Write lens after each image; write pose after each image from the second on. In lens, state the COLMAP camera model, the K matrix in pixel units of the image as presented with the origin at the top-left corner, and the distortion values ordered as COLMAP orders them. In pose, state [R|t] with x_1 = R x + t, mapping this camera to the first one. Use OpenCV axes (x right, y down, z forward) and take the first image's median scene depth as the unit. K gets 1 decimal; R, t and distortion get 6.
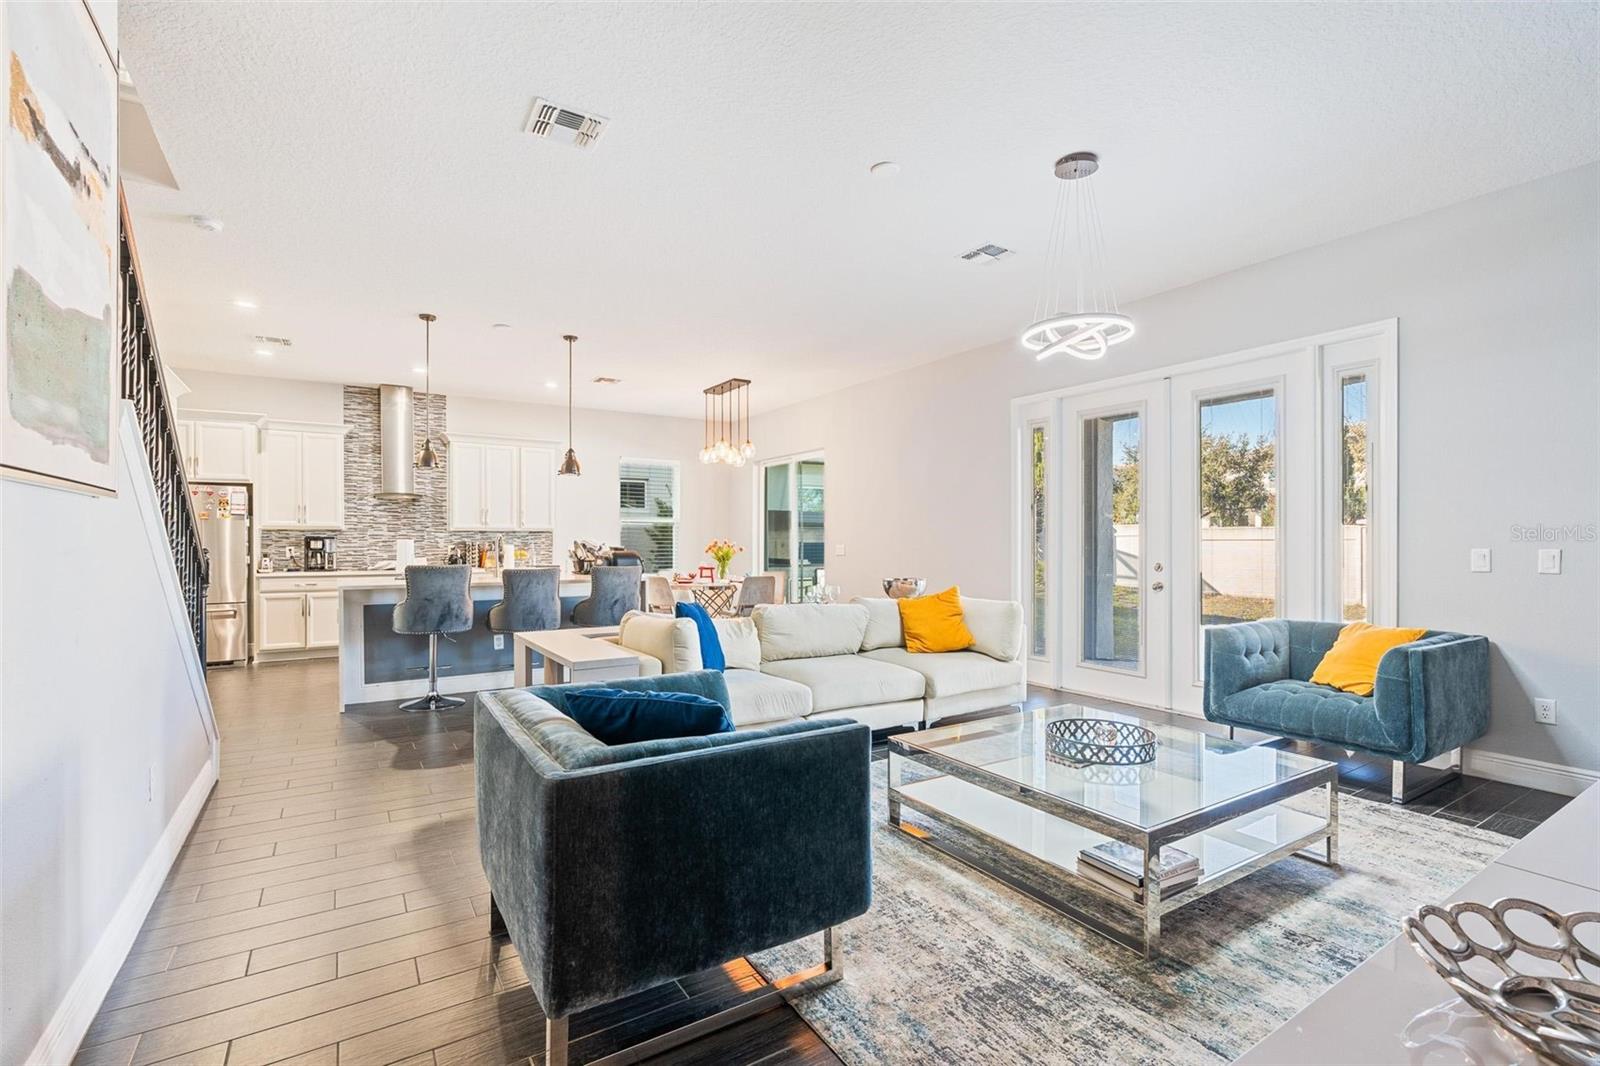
lens RADIAL K [[723.5, 0, 782.9], [0, 723.5, 538.6], [0, 0, 1]] dist [0.017206, 0.000211]
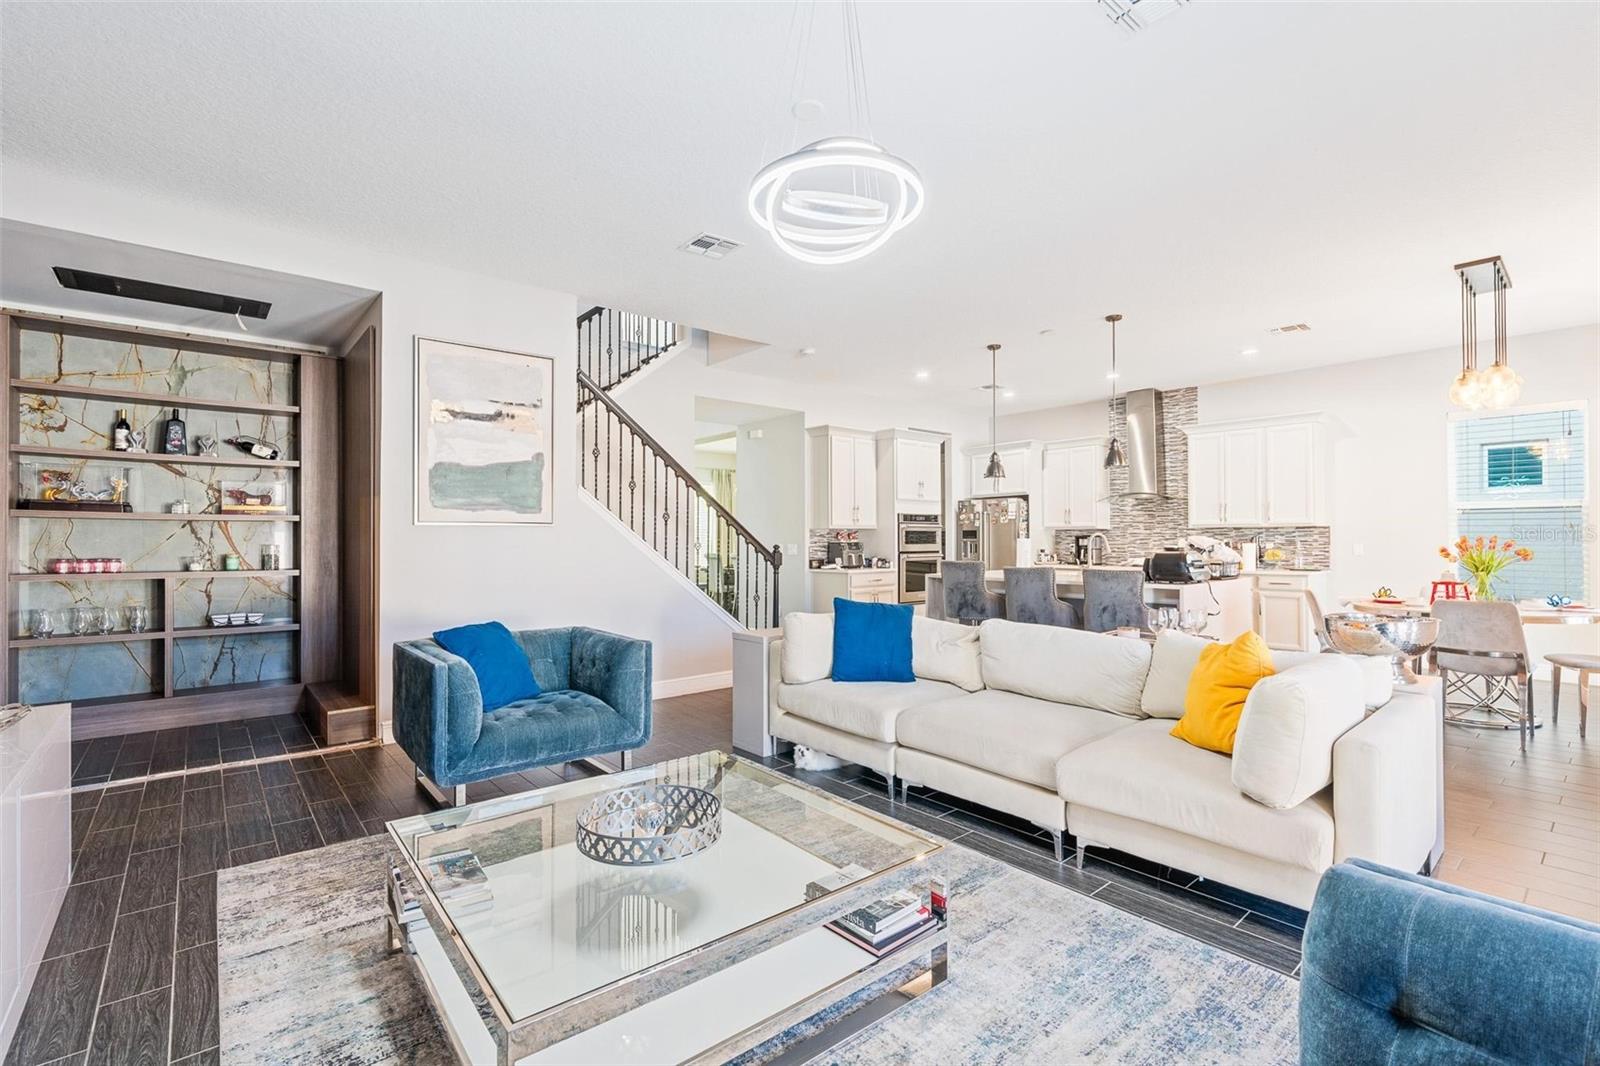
lens RADIAL K [[717.9, 0, 800.0], [0, 717.9, 533.0], [0, 0, 1]] dist [-0.013786, 0.004736]
pose [[0.154162, -0.008852, -0.988006, 0.426302], [0.007273, 0.999943, -0.007825, -0.000862], [0.988019, -0.005980, 0.154217, 0.373725]]
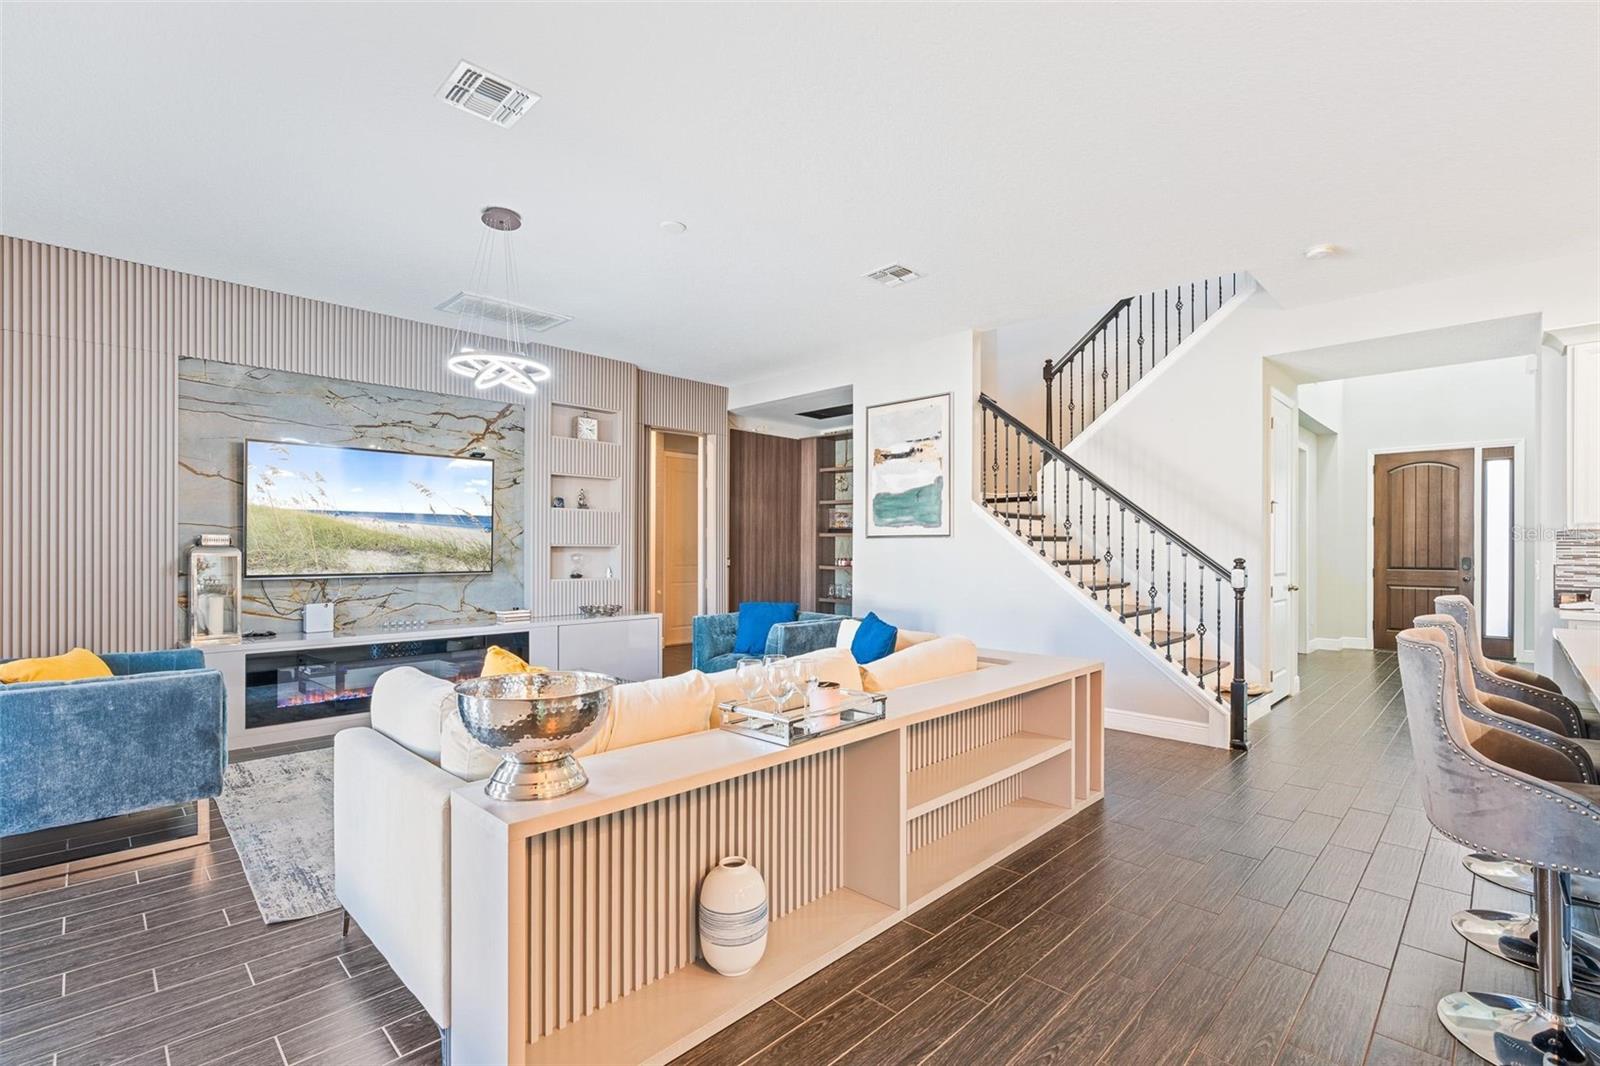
lens RADIAL K [[720.1, 0, 794.2], [0, 720.1, 548.9], [0, 0, 1]] dist [-0.003361, 0.000270]
pose [[-0.971544, -0.001208, -0.236855, 0.096844], [-0.000299, 0.999992, -0.003872, 0.001042], [0.236858, -0.003691, -0.971537, 0.937705]]
